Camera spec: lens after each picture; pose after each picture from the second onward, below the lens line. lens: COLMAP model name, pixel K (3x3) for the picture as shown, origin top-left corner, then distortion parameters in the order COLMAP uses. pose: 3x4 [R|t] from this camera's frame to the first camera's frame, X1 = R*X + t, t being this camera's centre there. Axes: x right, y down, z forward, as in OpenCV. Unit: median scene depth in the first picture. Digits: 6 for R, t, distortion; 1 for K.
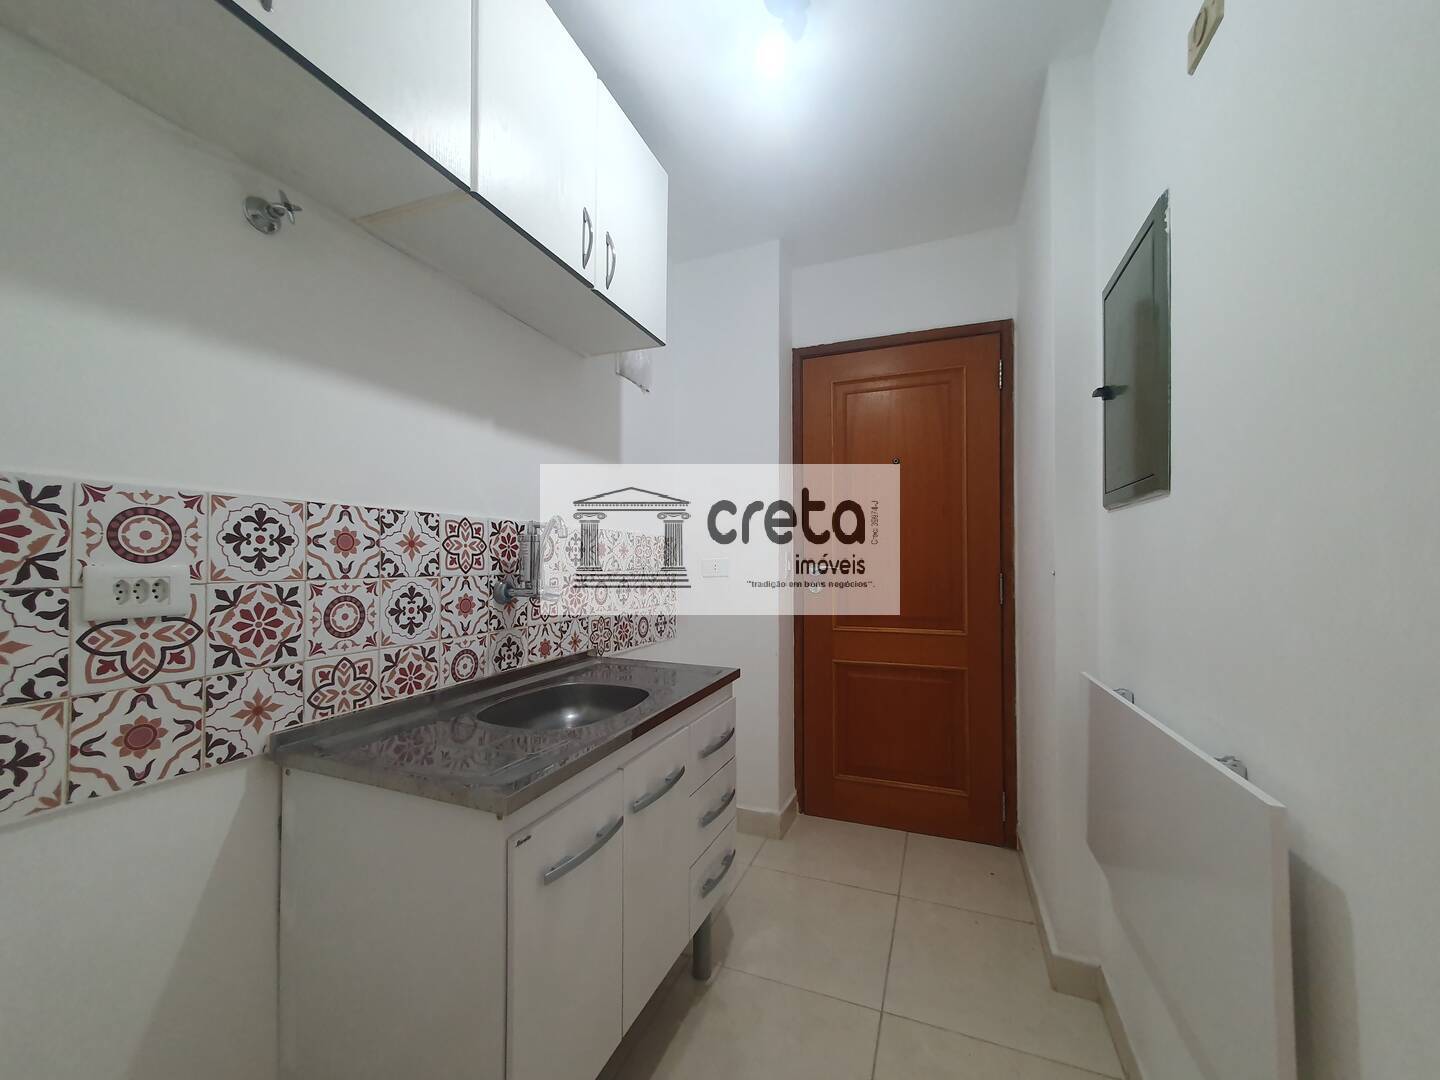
lens RADIAL K [[561.7, 0, 720.7], [0, 561.7, 542.0], [0, 0, 1]] dist [0.007323, -0.000058]
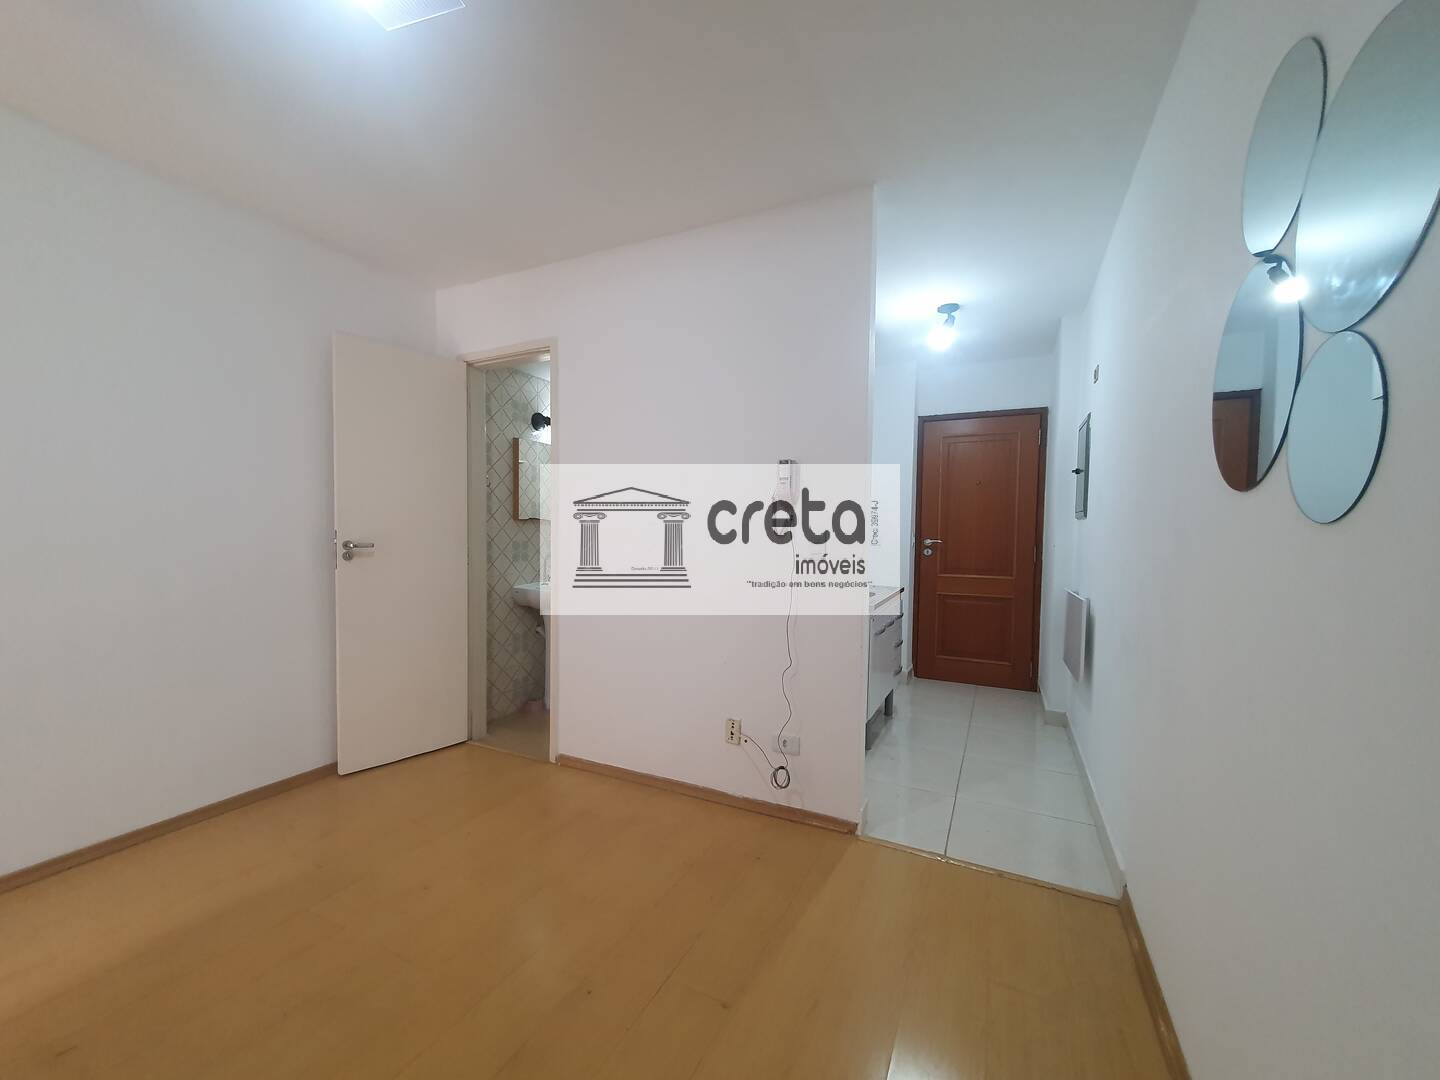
lens RADIAL K [[561.7, 0, 718.9], [0, 561.7, 550.9], [0, 0, 1]] dist [0.007323, -0.000058]
pose [[0.996228, 0.013392, -0.085736, -0.355628], [-0.007646, 0.997723, 0.067003, -0.040881], [0.086438, -0.066095, 0.994062, -0.872639]]
